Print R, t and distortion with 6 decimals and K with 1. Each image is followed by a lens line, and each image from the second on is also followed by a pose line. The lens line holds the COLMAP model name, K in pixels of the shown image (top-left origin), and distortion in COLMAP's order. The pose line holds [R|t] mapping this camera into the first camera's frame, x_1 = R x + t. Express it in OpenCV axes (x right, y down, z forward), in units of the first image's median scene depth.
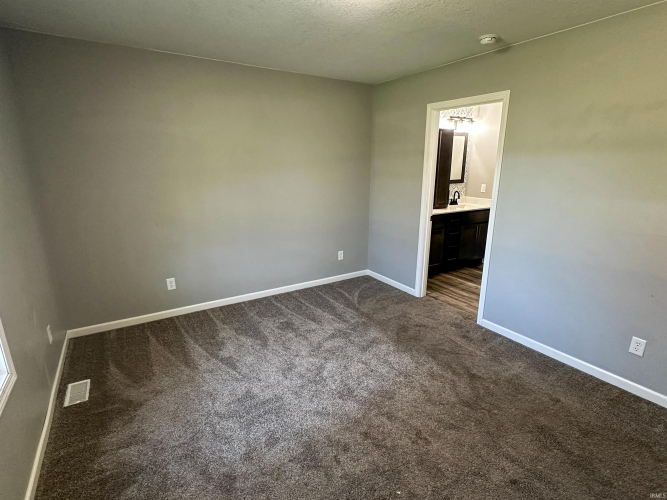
lens RADIAL K [[341.9, 0, 333.5], [0, 341.9, 250.0], [0, 0, 1]] dist [0.001428, 0.000152]
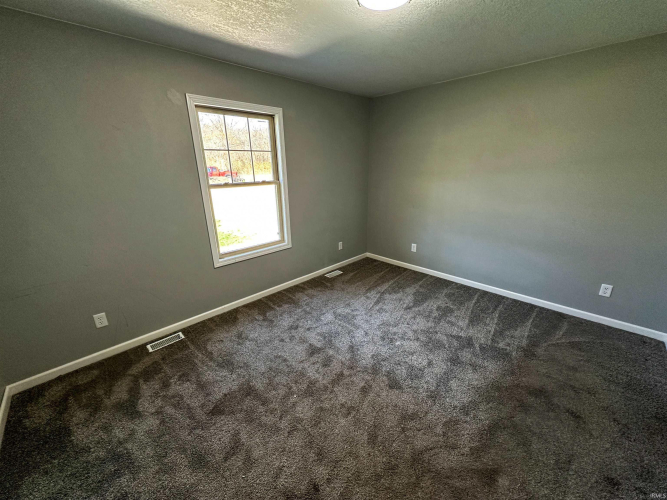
lens RADIAL K [[266.3, 0, 333.5], [0, 266.3, 250.0], [0, 0, 1]] dist [-0.001015, -0.000011]
pose [[0.216257, 0.295213, -0.930635, 0.612472], [-0.230752, 0.941641, 0.245084, -0.108848], [0.948676, 0.161744, 0.271758, 0.414803]]
